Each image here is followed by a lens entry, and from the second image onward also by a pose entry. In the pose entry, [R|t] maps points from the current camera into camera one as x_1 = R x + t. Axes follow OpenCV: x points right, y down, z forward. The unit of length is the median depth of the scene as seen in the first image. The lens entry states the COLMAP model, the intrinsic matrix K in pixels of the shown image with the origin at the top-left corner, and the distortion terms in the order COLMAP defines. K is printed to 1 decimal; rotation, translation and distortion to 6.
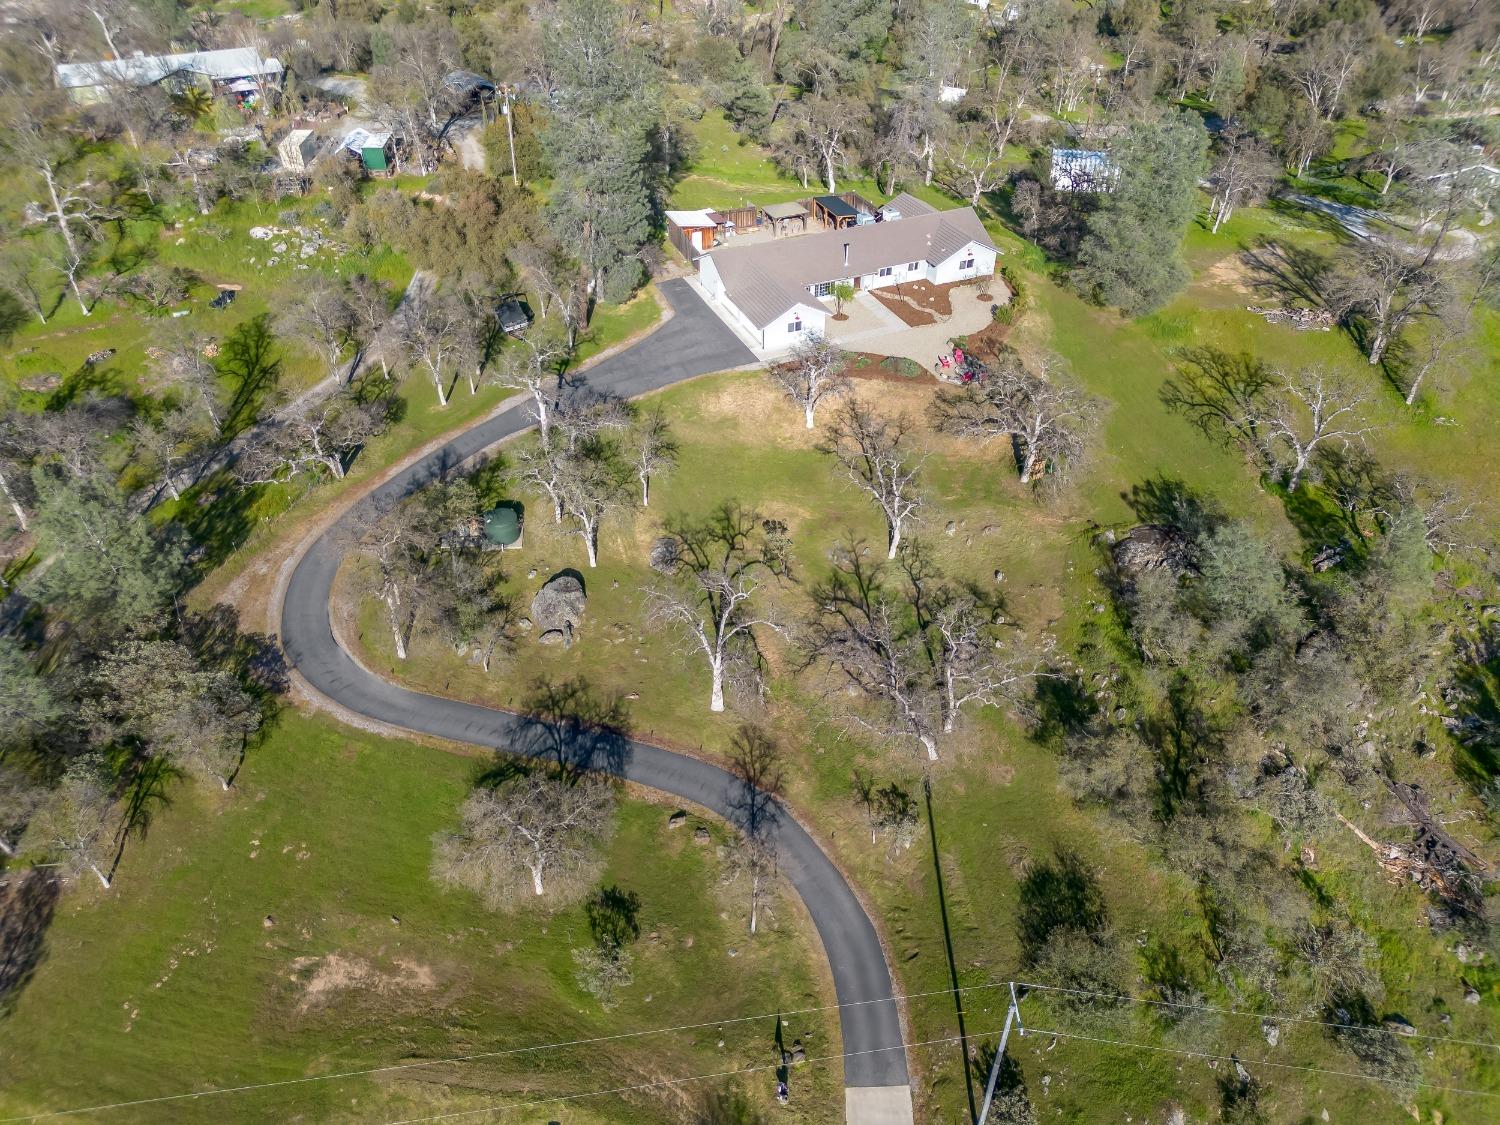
lens RADIAL K [[1061.8, 0, 752.6], [0, 1061.8, 559.5], [0, 0, 1]] dist [0.065315, -0.066689]
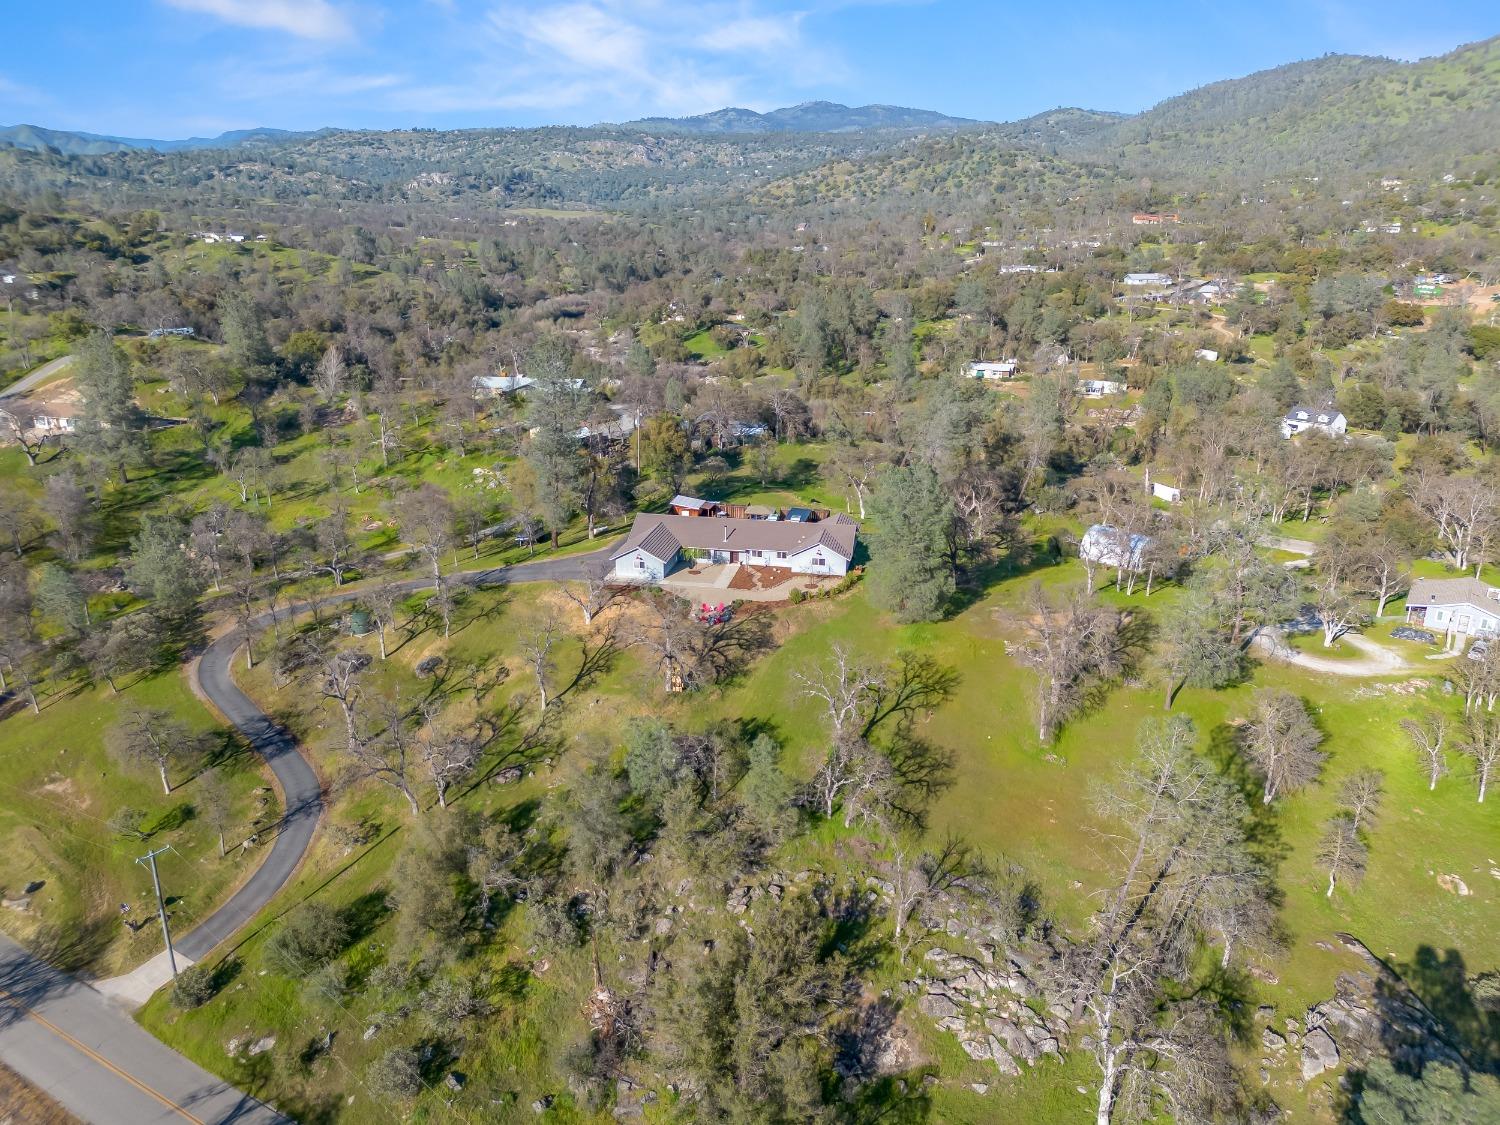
lens RADIAL K [[1068.7, 0, 753.2], [0, 1068.7, 557.3], [0, 0, 1]] dist [0.068887, -0.054691]
pose [[0.821498, 0.181029, -0.540711, 0.906847], [-0.354427, 0.904941, -0.235506, 0.043344], [0.446678, 0.385111, 0.807569, -0.043605]]
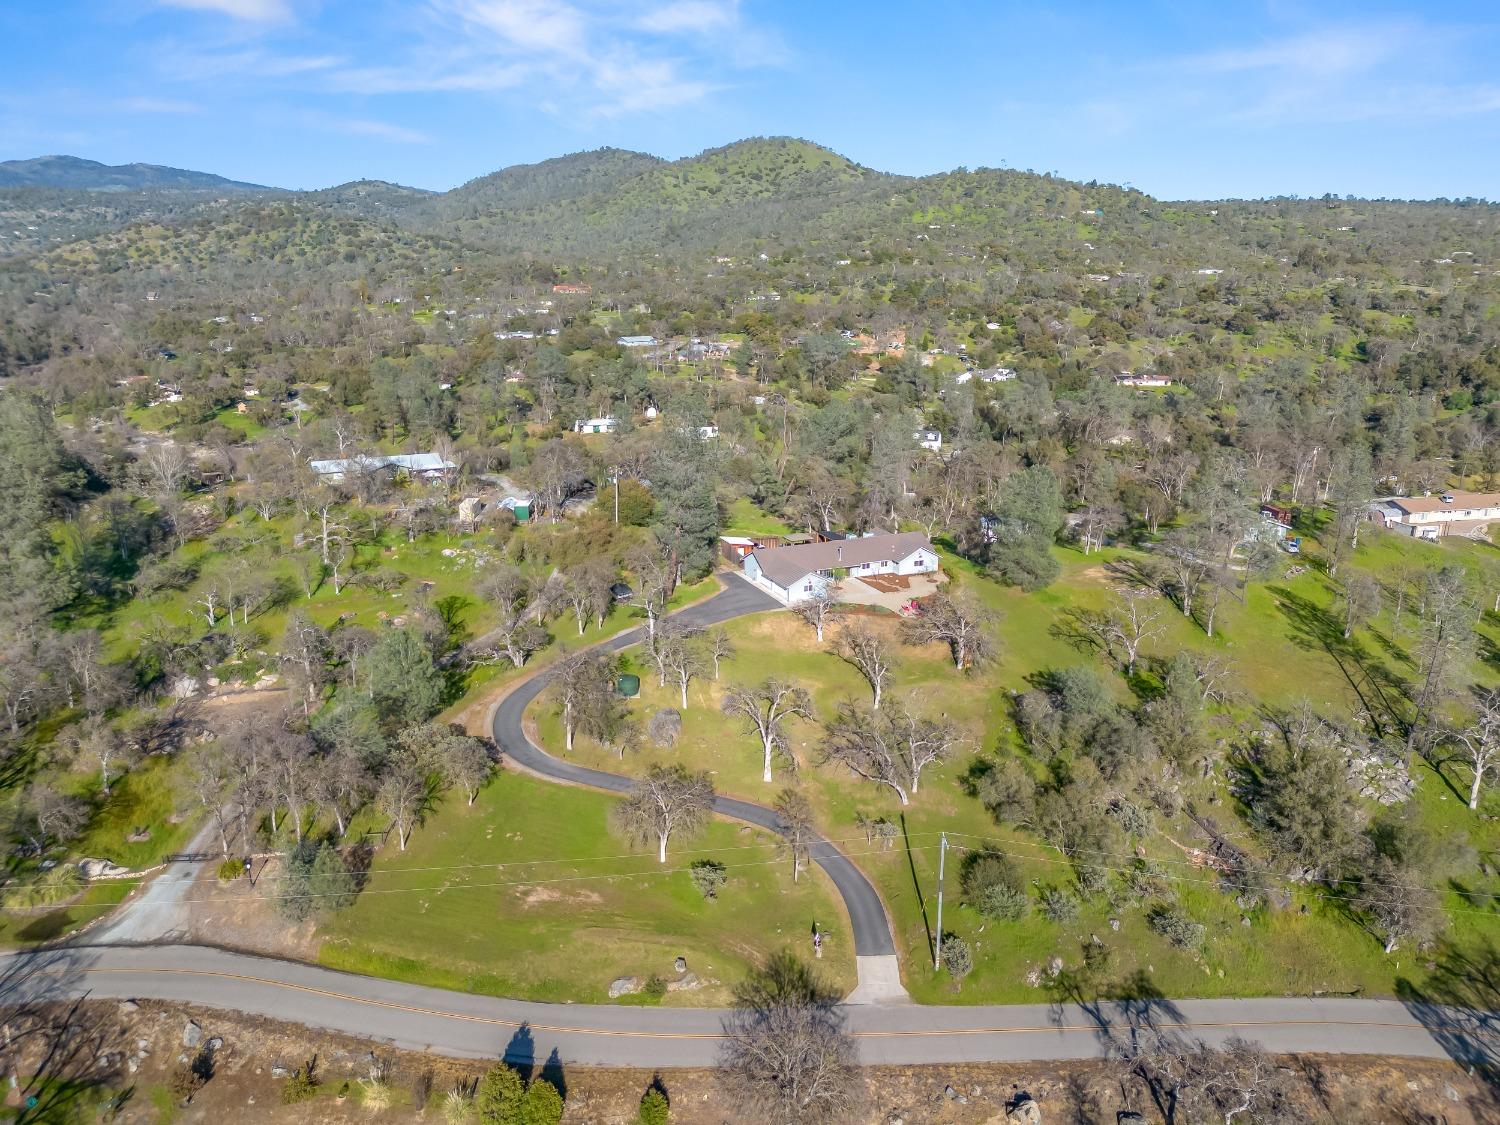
lens RADIAL K [[1065.4, 0, 750.0], [0, 1065.4, 562.5], [0, 0, 1]] dist [0.062872, -0.054980]
pose [[0.999999, 0.001240, -0.000076, -0.045766], [-0.001171, 0.920549, -0.390626, 0.355795], [-0.000415, 0.390626, 0.920550, -0.447683]]
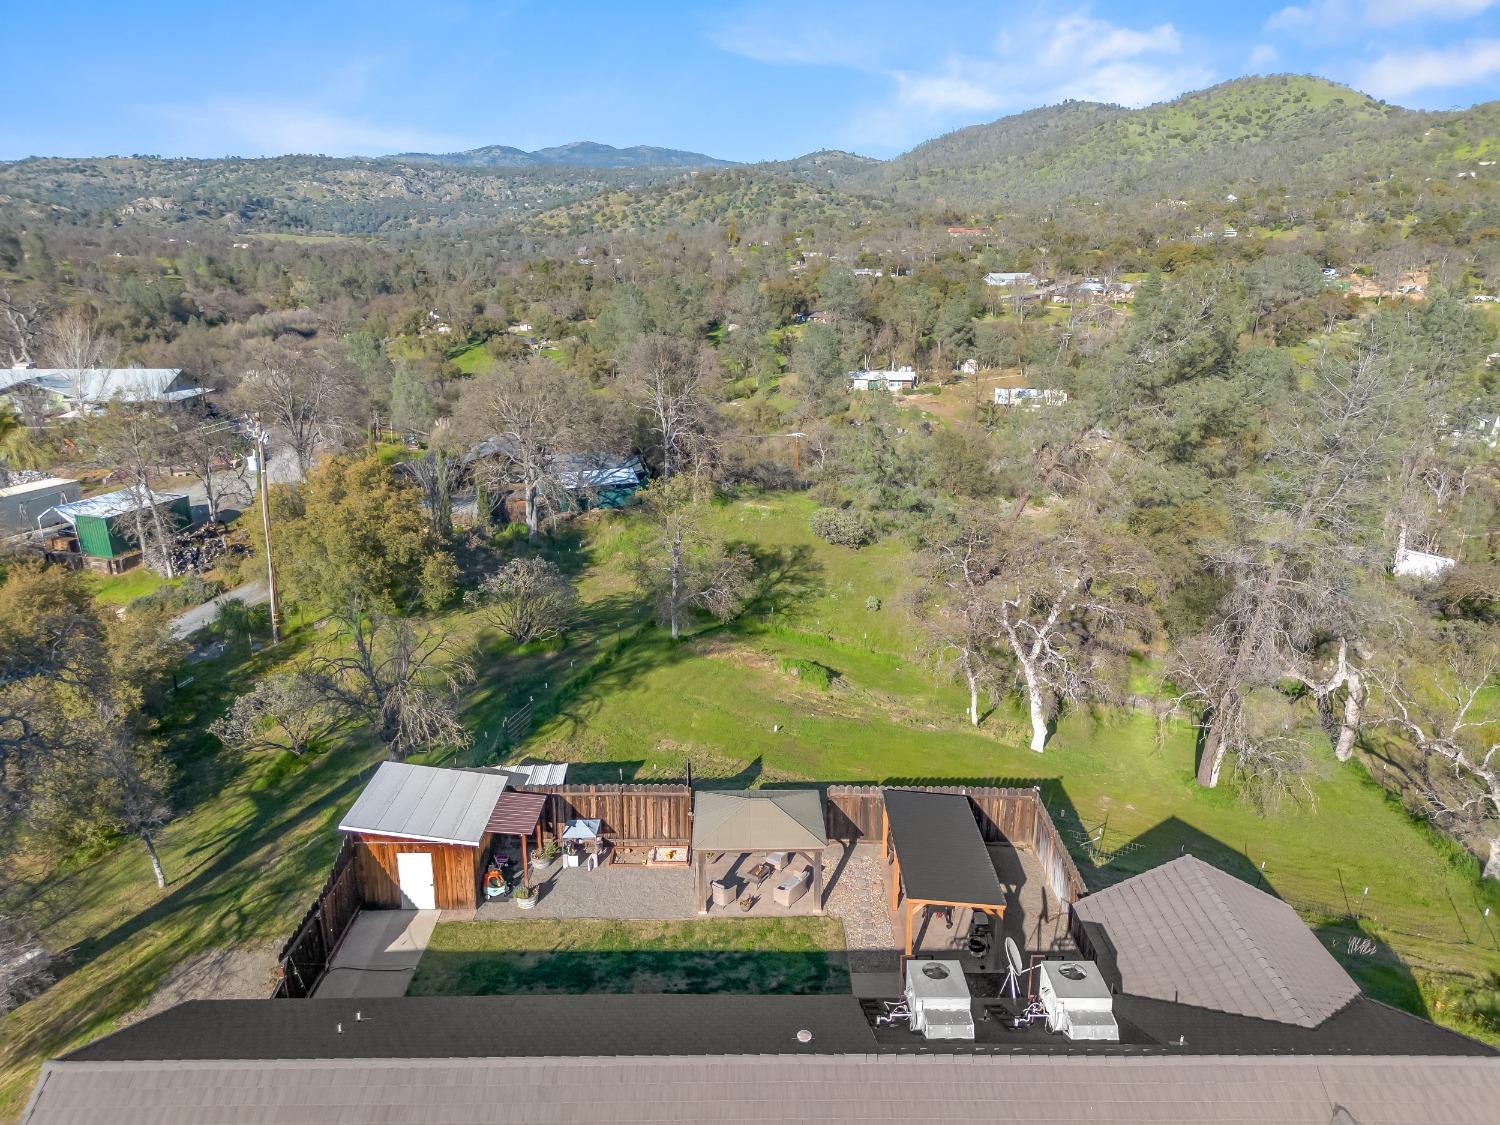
lens RADIAL K [[1061.8, 0, 752.6], [0, 1061.8, 559.5], [0, 0, 1]] dist [0.065315, -0.066689]
pose [[0.919497, 0.115107, -0.375866, 0.162644], [-0.246766, 0.913316, -0.323975, -0.364622], [0.305993, 0.390645, 0.868196, 0.874395]]
